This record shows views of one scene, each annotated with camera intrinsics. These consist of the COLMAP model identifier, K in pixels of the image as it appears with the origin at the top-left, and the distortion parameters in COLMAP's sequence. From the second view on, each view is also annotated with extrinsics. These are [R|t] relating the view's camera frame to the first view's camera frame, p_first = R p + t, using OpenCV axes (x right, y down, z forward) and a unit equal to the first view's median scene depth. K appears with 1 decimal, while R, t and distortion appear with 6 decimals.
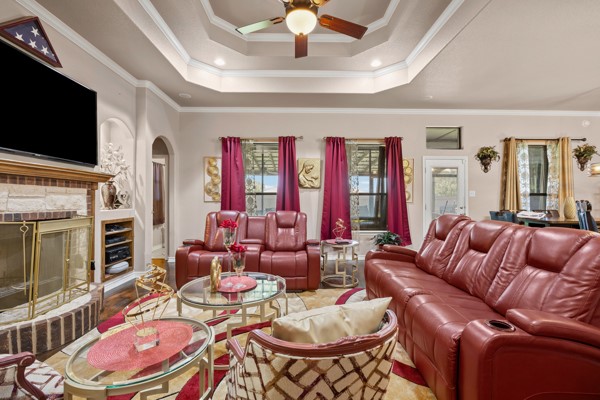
lens RADIAL K [[255.1, 0, 299.6], [0, 255.1, 198.5], [0, 0, 1]] dist [-0.016601, 0.000435]
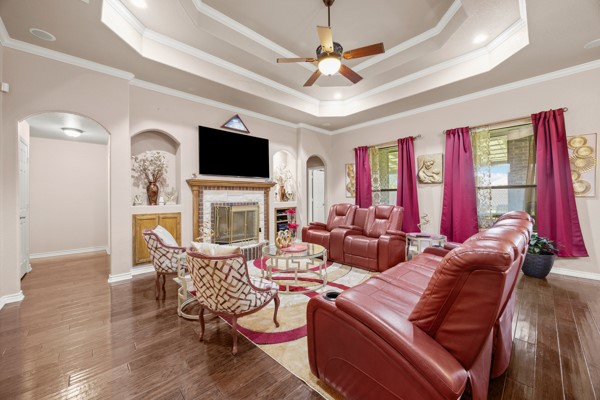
lens RADIAL K [[229.7, 0, 320.1], [0, 229.7, 193.5], [0, 0, 1]] dist [0.000393, 0.000009]
pose [[0.702262, -0.015779, -0.711744, 0.438737], [0.014141, 0.999866, -0.008214, 0.001563], [0.711778, -0.004296, 0.702391, 0.040287]]
